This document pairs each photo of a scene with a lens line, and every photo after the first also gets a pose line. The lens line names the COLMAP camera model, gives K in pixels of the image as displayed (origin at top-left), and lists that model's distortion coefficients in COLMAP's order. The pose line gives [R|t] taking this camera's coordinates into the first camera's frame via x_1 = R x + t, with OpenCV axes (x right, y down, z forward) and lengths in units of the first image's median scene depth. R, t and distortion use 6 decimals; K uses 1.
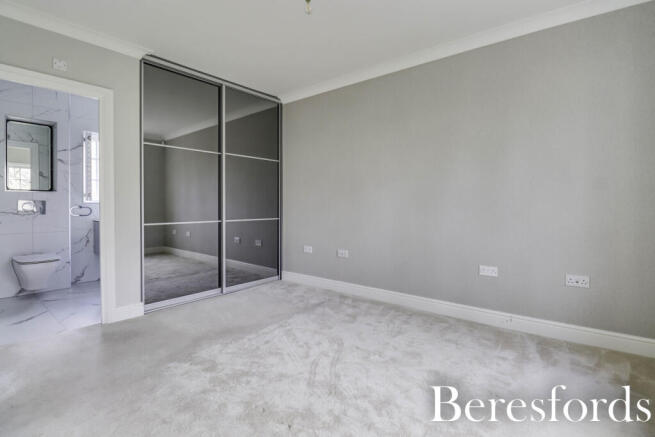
lens RADIAL K [[313.1, 0, 328.6], [0, 313.1, 208.9], [0, 0, 1]] dist [-0.000402, -0.000091]
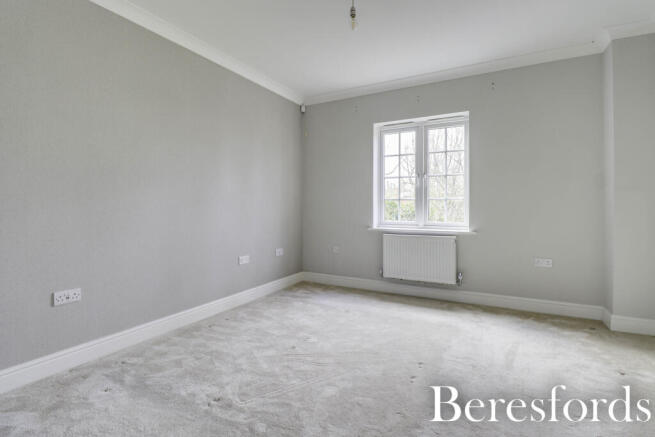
lens RADIAL K [[313.1, 0, 328.6], [0, 313.1, 208.9], [0, 0, 1]] dist [-0.000402, -0.000091]
pose [[-0.163101, -0.003961, 0.986601, -0.762217], [0.020814, 0.999756, 0.007454, -0.004403], [-0.986390, 0.021751, -0.162979, 0.872745]]
